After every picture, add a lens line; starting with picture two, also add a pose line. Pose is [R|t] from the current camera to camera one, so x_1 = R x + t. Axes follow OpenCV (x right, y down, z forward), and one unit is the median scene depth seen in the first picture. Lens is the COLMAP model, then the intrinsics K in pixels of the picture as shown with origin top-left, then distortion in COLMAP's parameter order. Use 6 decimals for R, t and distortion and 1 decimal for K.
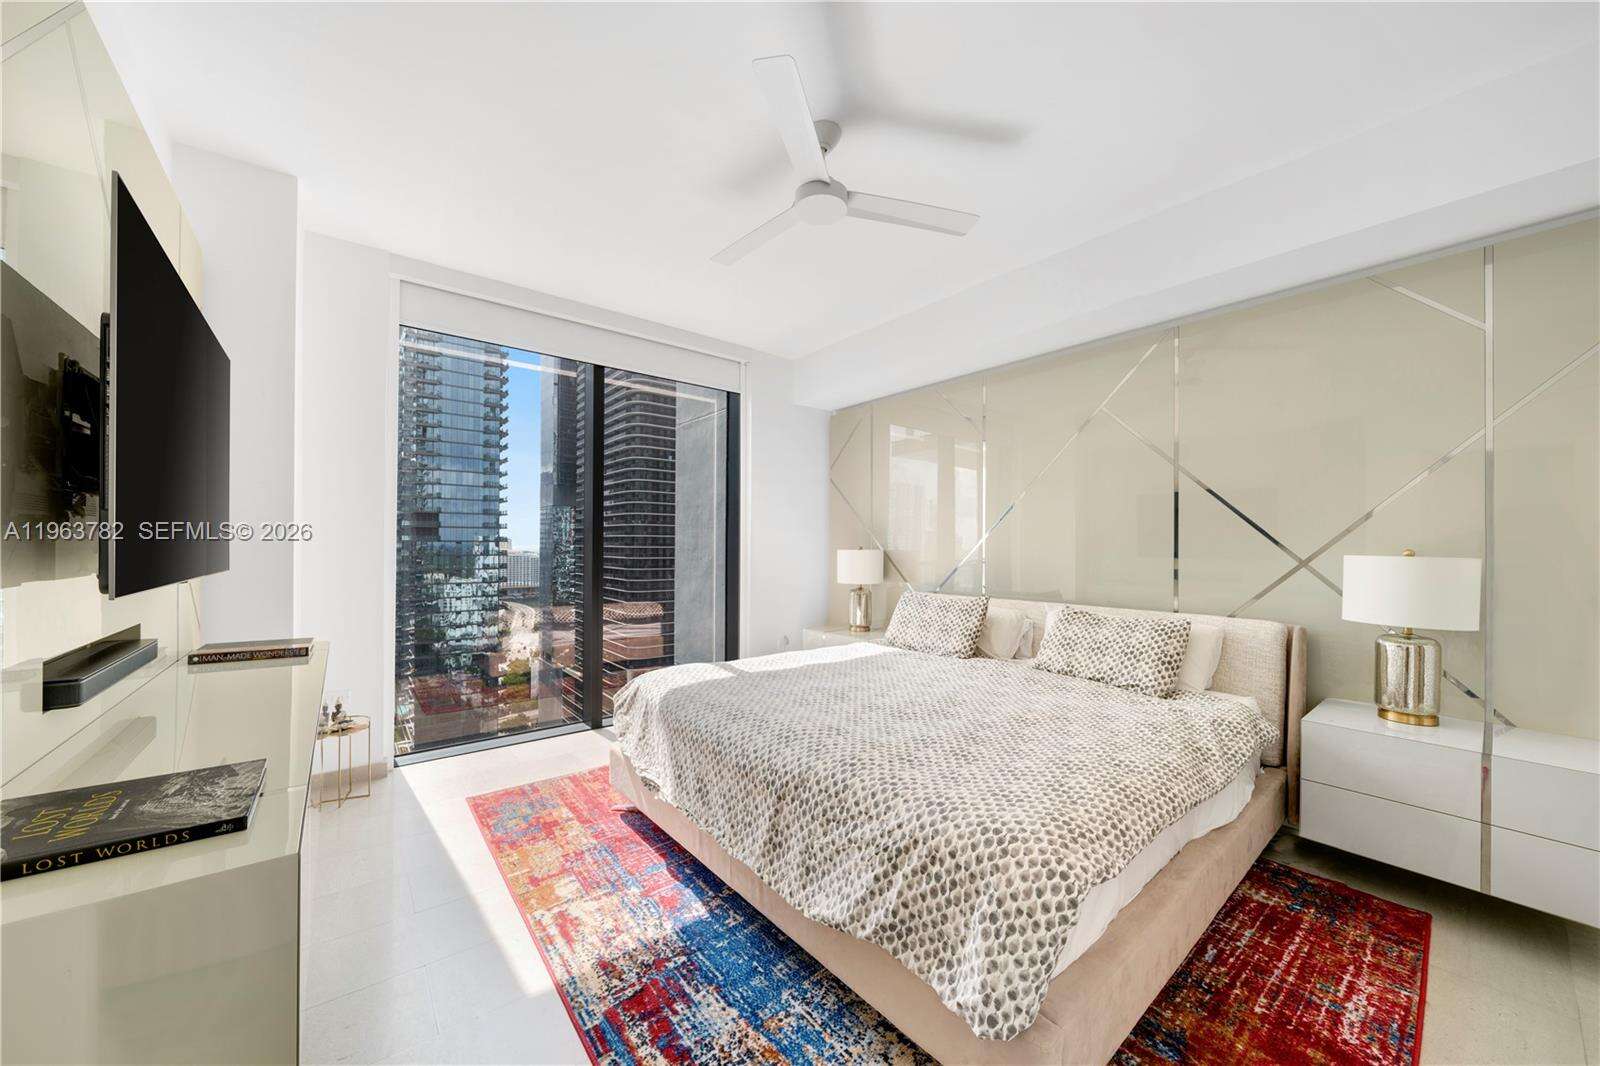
lens RADIAL K [[559.6, 0, 792.8], [0, 559.6, 541.3], [0, 0, 1]] dist [-0.009036, 0.000011]
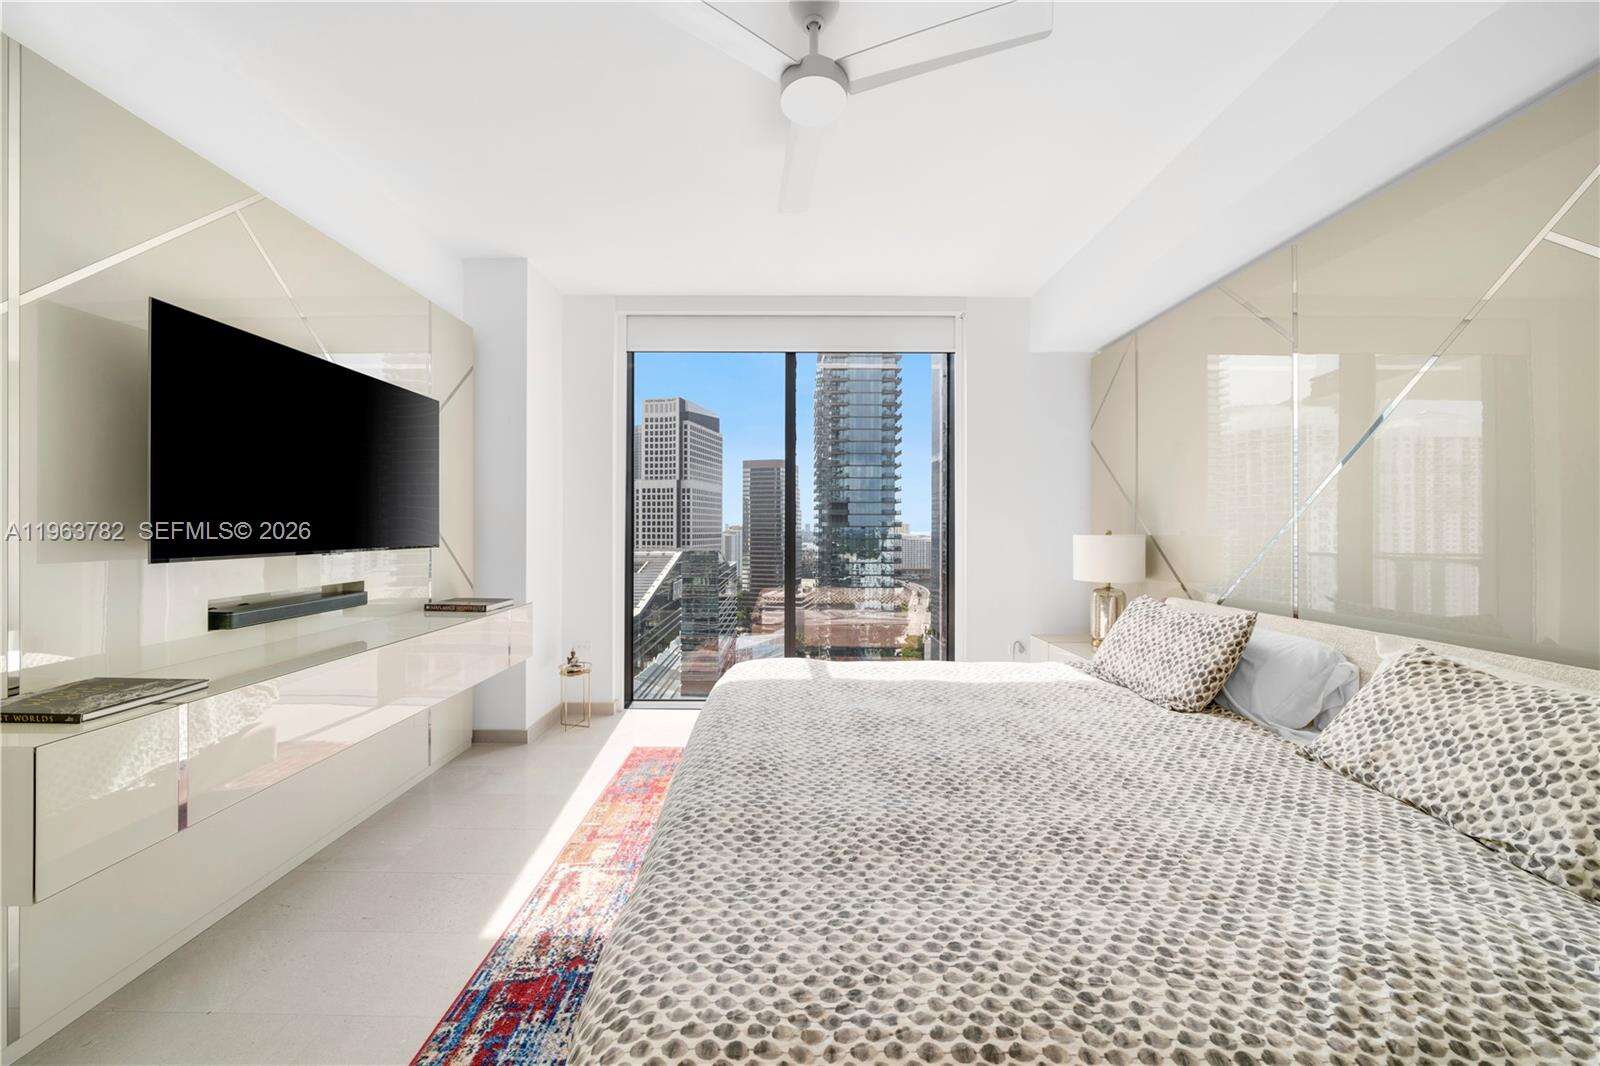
lens RADIAL K [[559.6, 0, 808.1], [0, 559.6, 517.1], [0, 0, 1]] dist [-0.009036, 0.000011]
pose [[0.782888, -0.017699, -0.621911, 0.267521], [0.008316, 0.999804, -0.017985, 0.002722], [0.622108, 0.008909, 0.782881, 0.189832]]
